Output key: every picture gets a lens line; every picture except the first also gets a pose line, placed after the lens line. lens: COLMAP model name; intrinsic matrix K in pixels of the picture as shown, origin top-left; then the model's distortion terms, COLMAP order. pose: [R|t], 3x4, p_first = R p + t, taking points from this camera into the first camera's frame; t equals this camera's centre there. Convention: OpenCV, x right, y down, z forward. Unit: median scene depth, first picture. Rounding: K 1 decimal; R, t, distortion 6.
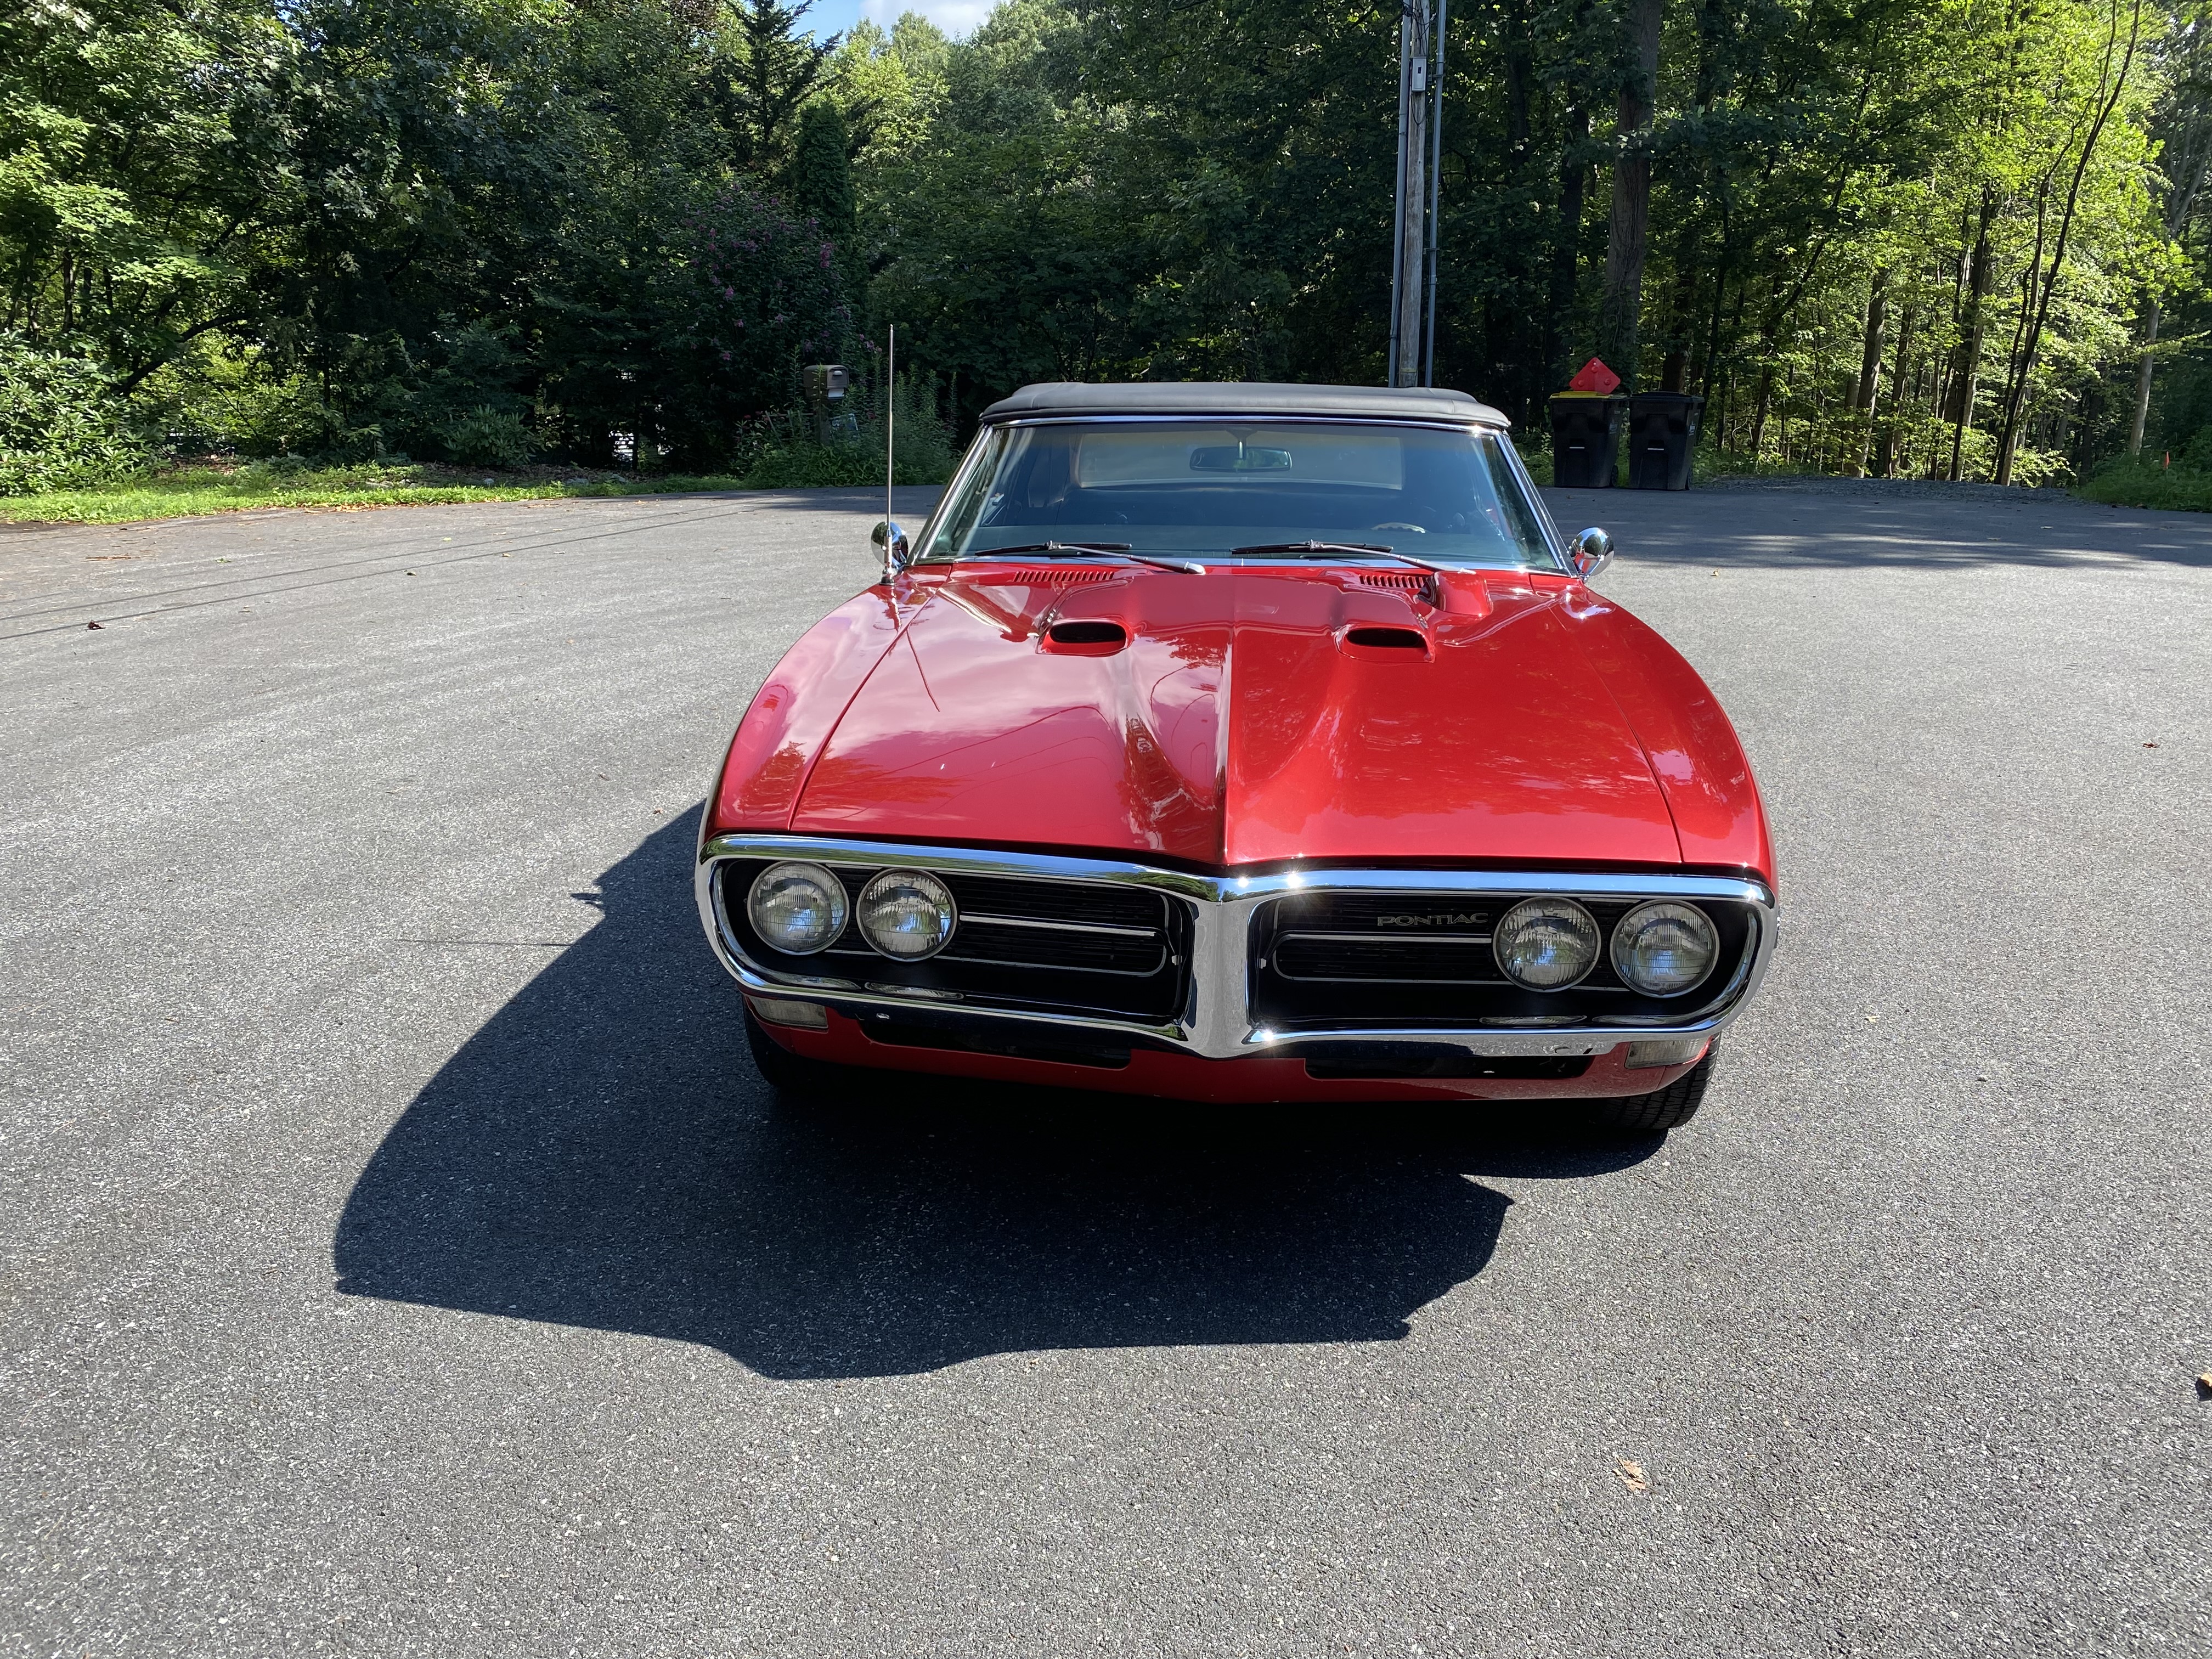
lens RADIAL K [[1668.1, 0, 1105.9], [0, 1668.1, 801.3], [0, 0, 1]] dist [0.007834, -0.010949]
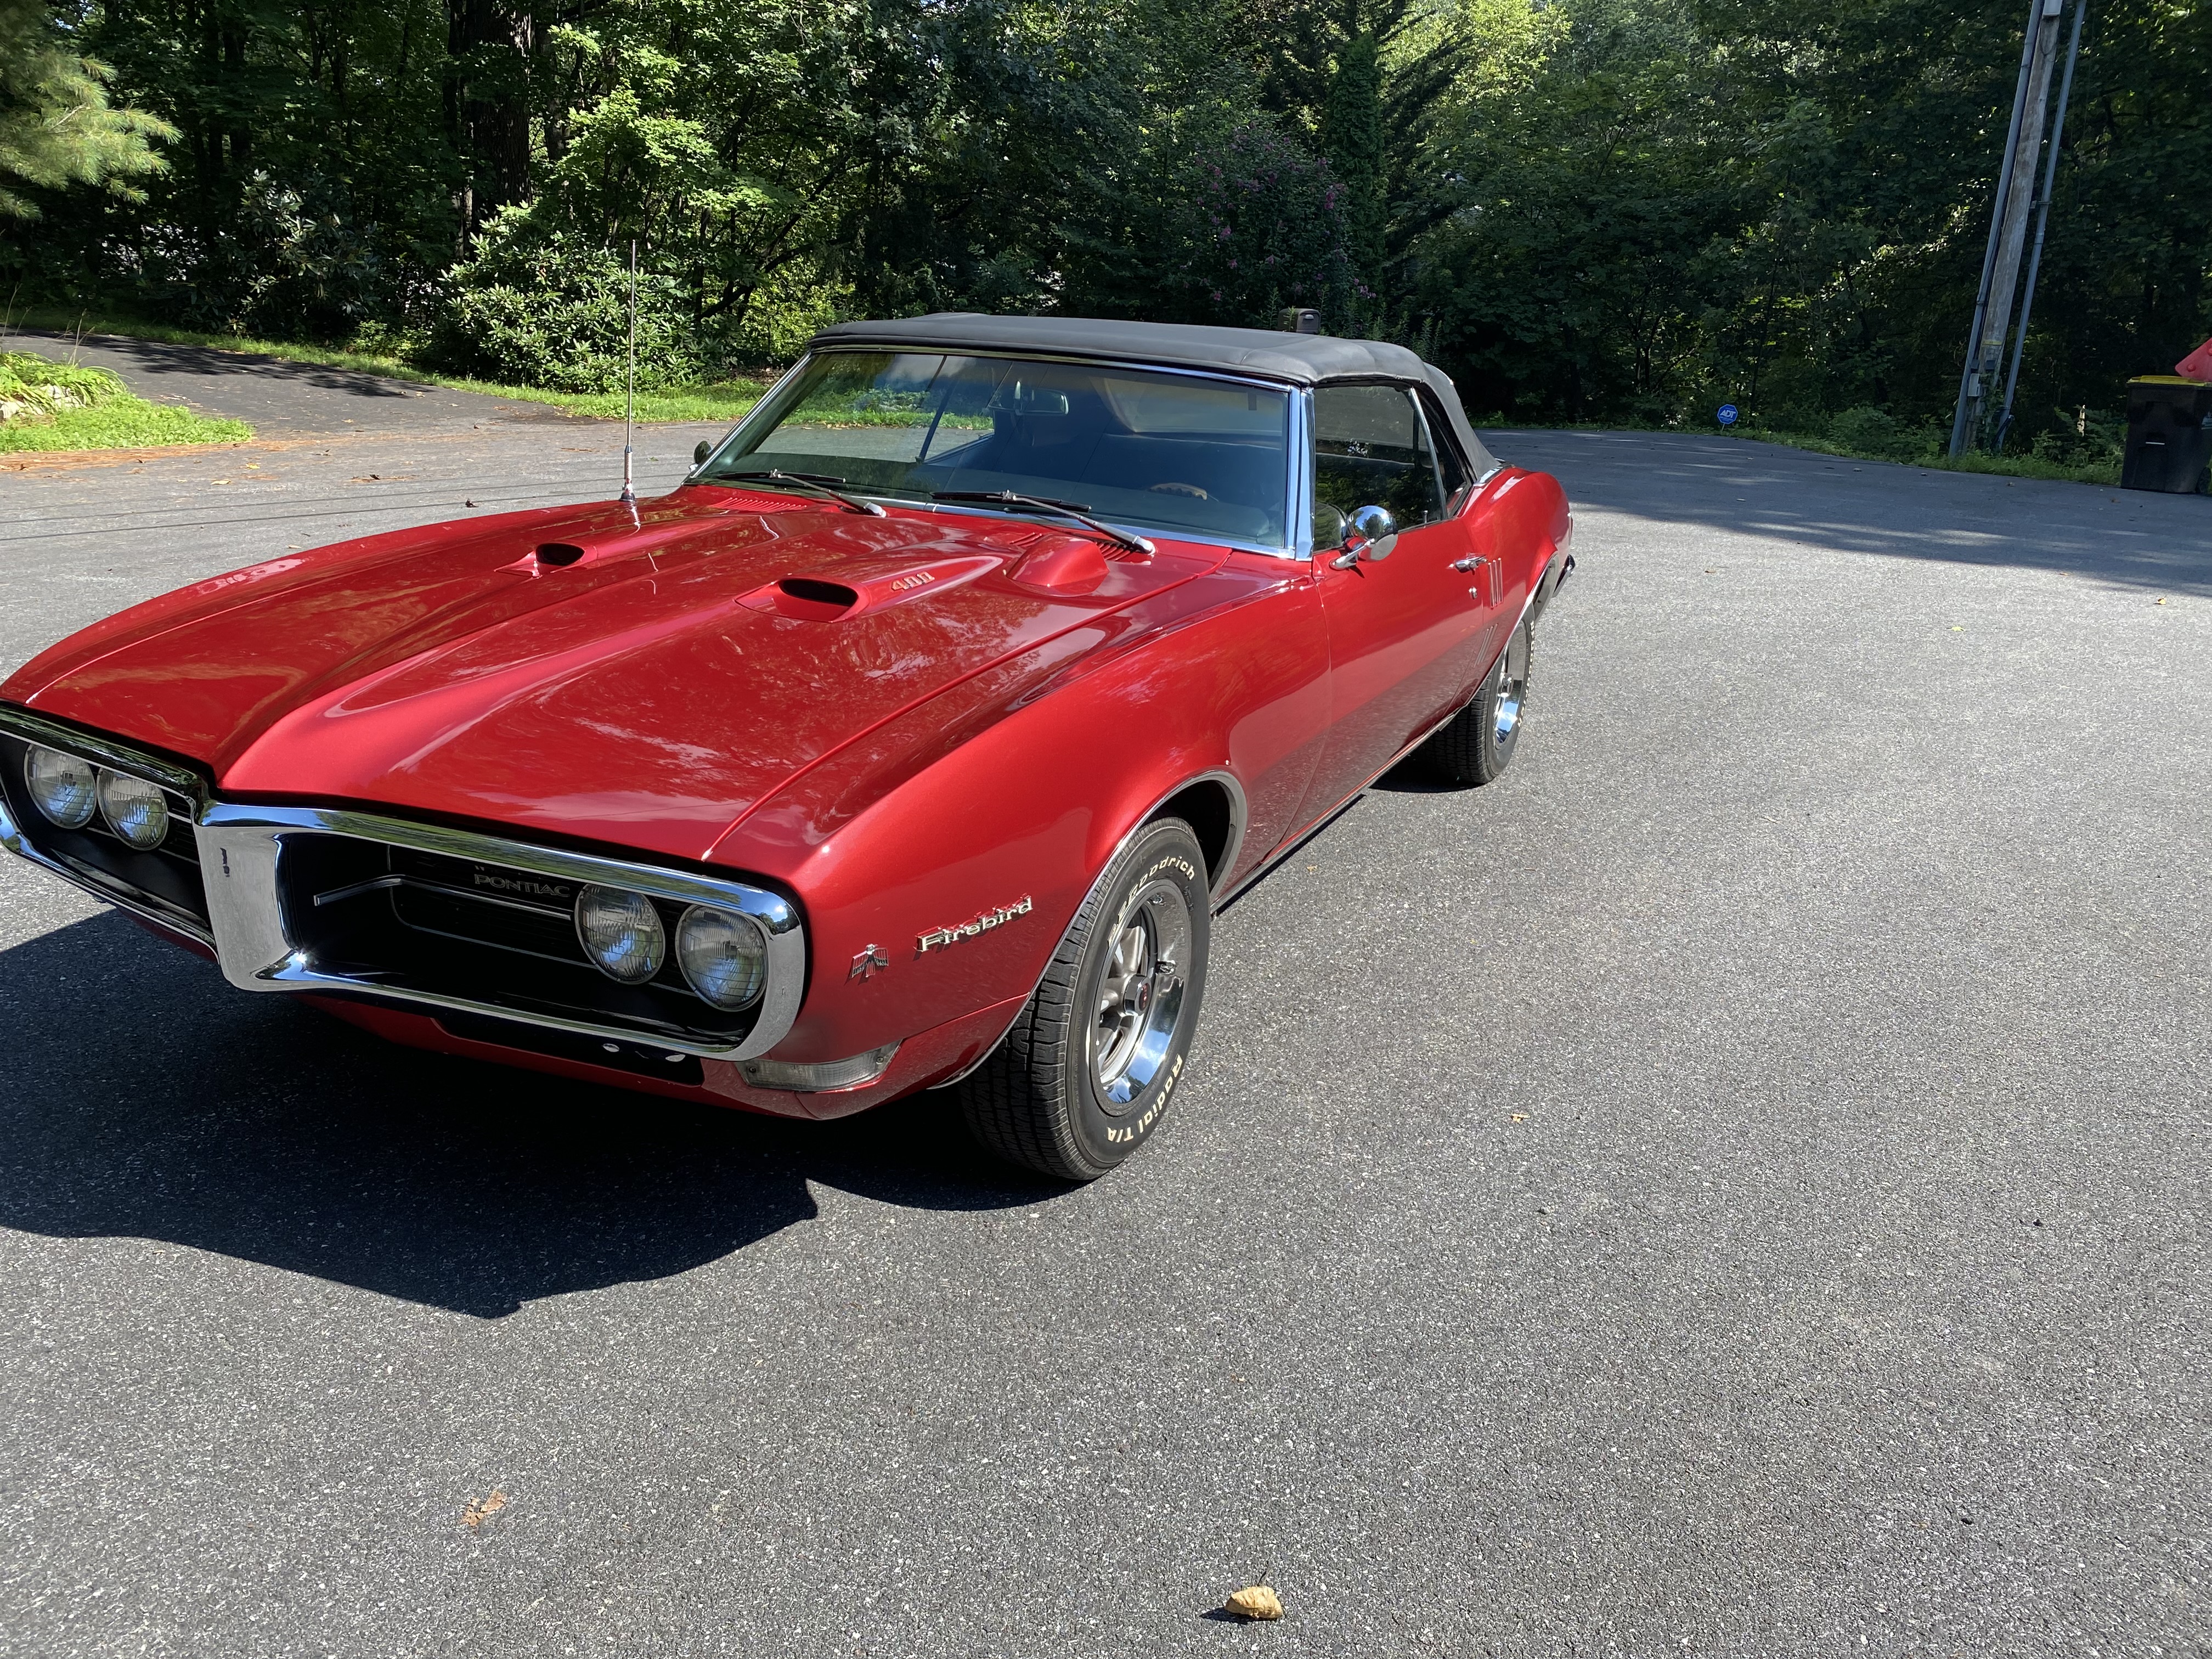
lens RADIAL K [[1657.3, 0, 1106.0], [0, 1657.3, 829.5], [0, 0, 1]] dist [0.003362, 0.003707]
pose [[0.935308, 0.142838, -0.323723, 0.466155], [-0.127758, 0.989507, 0.067485, -0.037426], [0.329965, -0.021761, 0.943742, 0.139704]]
